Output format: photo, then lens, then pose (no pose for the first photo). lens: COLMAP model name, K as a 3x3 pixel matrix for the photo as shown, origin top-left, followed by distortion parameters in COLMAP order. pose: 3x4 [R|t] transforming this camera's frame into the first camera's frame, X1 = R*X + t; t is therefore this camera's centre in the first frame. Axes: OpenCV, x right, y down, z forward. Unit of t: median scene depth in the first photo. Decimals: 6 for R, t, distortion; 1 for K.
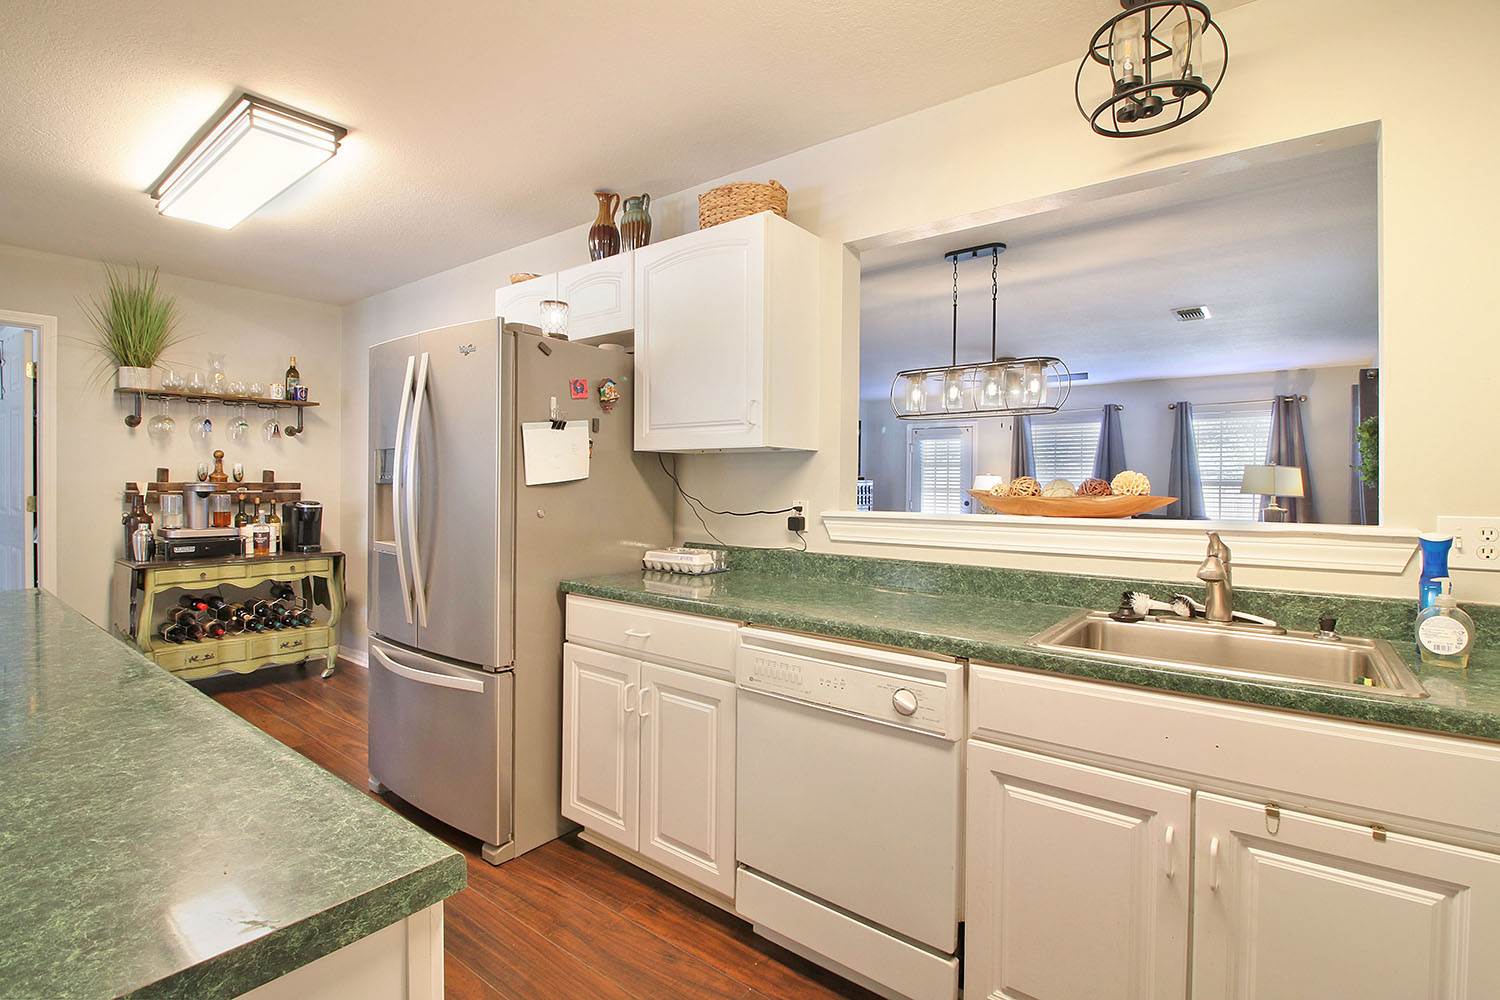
lens RADIAL K [[694.0, 0, 754.3], [0, 694.0, 468.0], [0, 0, 1]] dist [-0.000806, -0.002843]
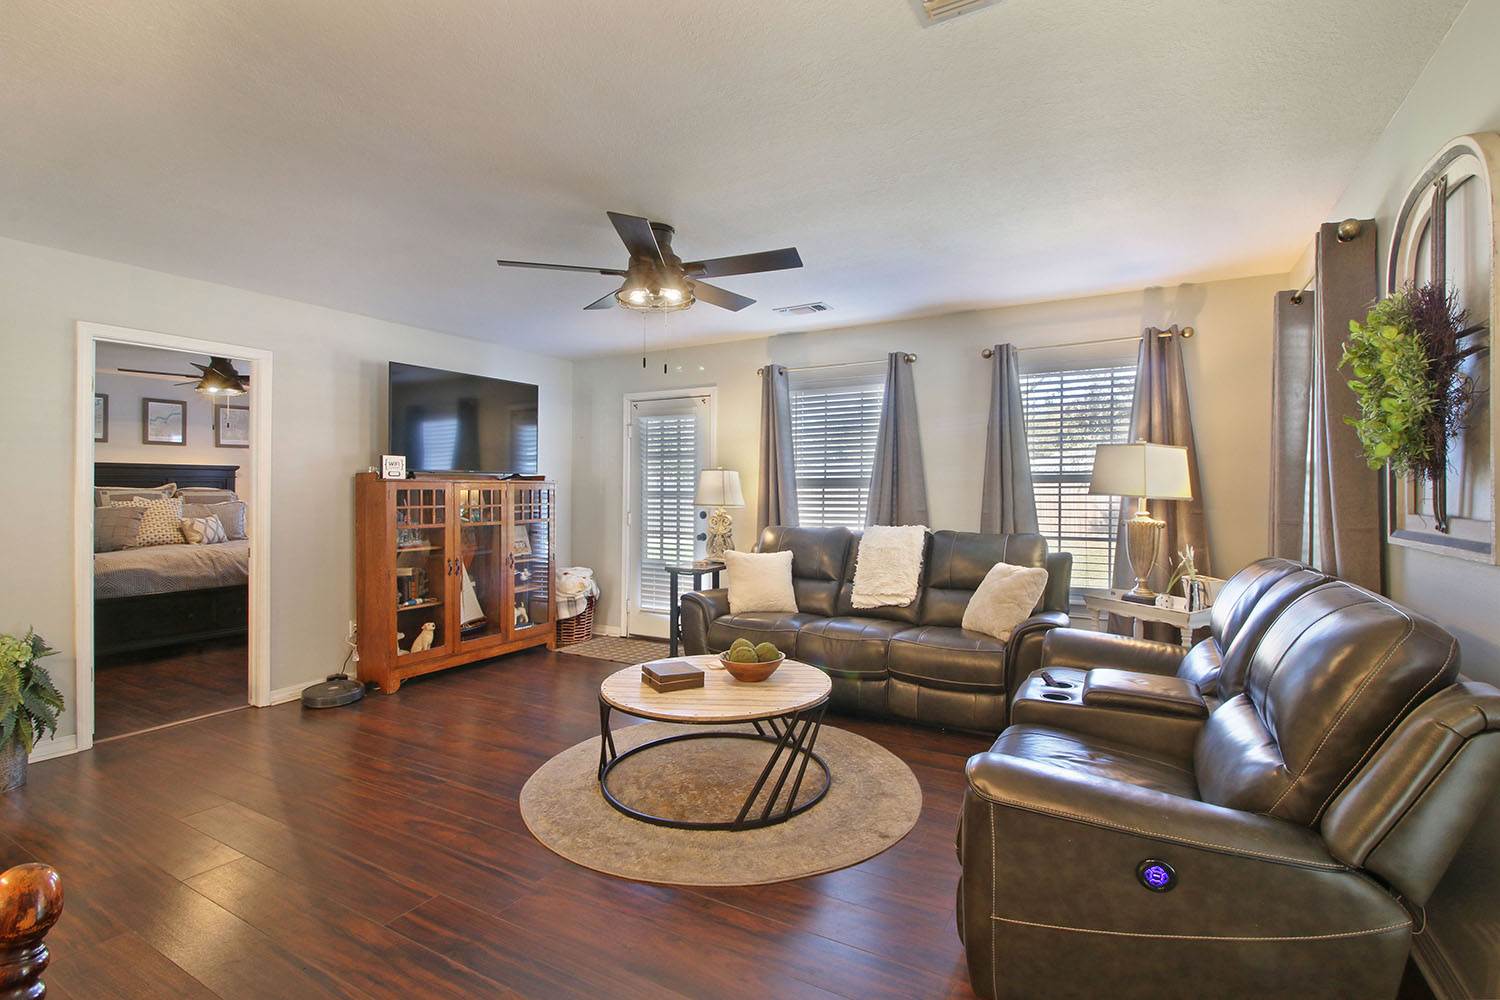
lens RADIAL K [[694.0, 0, 747.7], [0, 694.0, 490.0], [0, 0, 1]] dist [-0.000806, -0.002843]
pose [[0.990741, -0.010225, 0.135383, 0.330700], [0.007555, 0.999767, 0.020215, 0.019027], [-0.135558, -0.019005, 0.990587, 0.450563]]
